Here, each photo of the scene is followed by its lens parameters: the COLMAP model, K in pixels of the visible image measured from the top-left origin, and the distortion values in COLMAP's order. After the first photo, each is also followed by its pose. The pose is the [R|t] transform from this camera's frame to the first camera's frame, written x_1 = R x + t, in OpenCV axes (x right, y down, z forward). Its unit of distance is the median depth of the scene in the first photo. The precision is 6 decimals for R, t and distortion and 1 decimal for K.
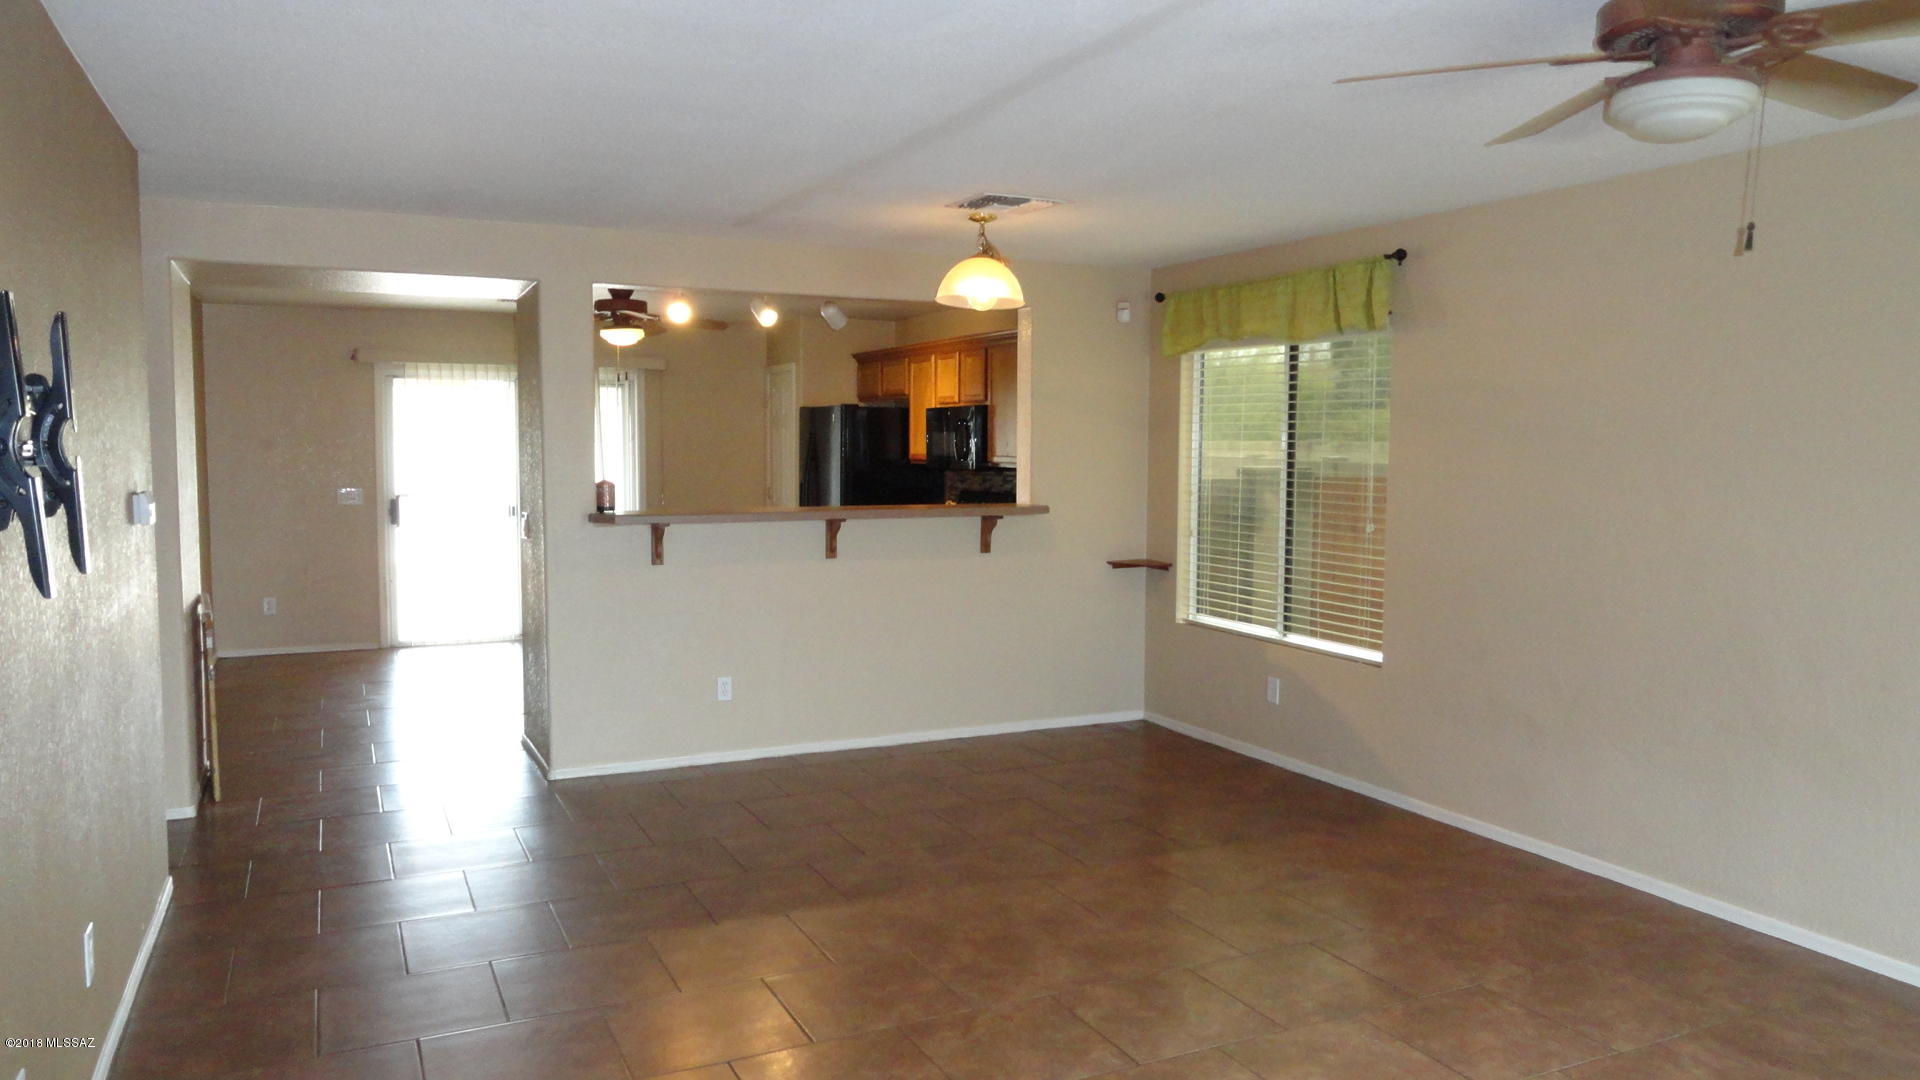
lens RADIAL K [[1329.8, 0, 960.0], [0, 1329.8, 540.0], [0, 0, 1]] dist [-0.025593, -0.000446]
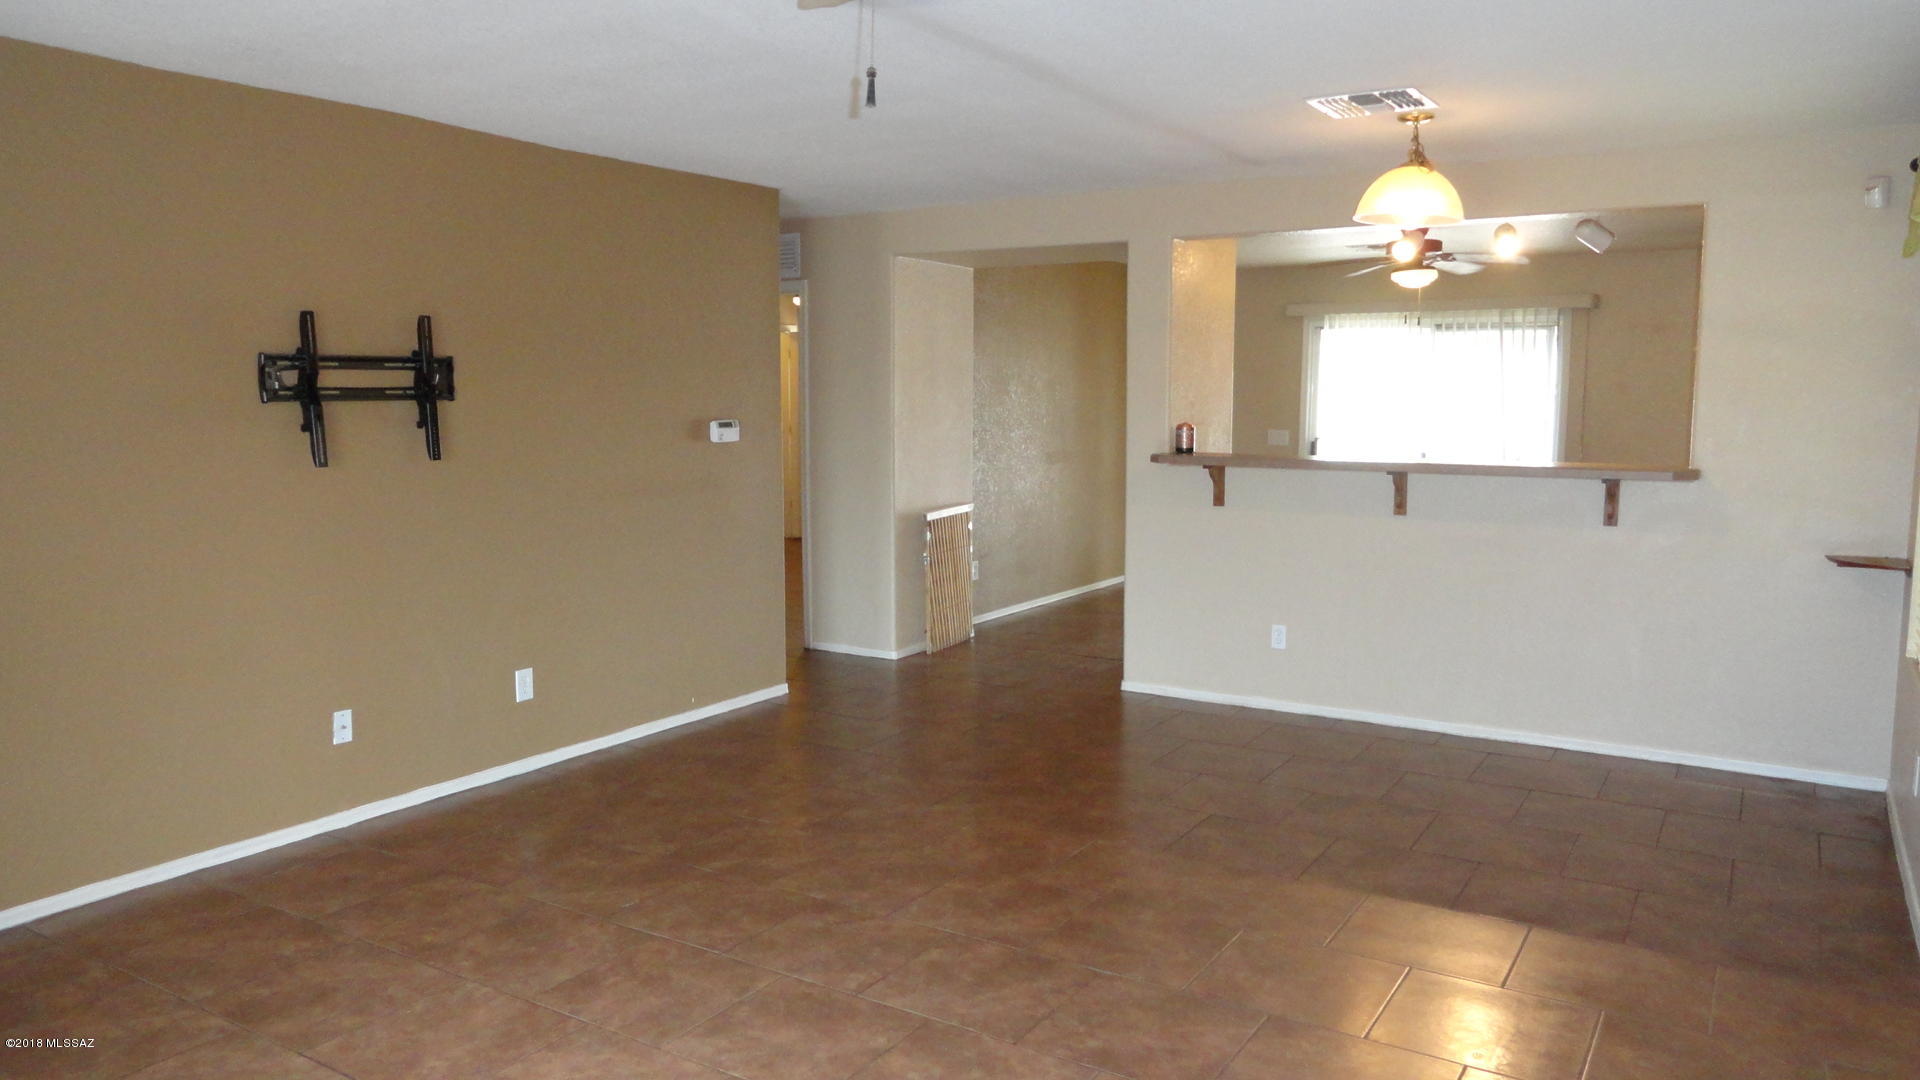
lens RADIAL K [[1329.8, 0, 960.0], [0, 1329.8, 540.0], [0, 0, 1]] dist [-0.025593, -0.000446]
pose [[0.530046, 0.093818, -0.842763, 0.544620], [-0.062646, 0.995477, 0.071419, -0.015921], [0.845652, 0.014940, 0.533526, 0.282324]]
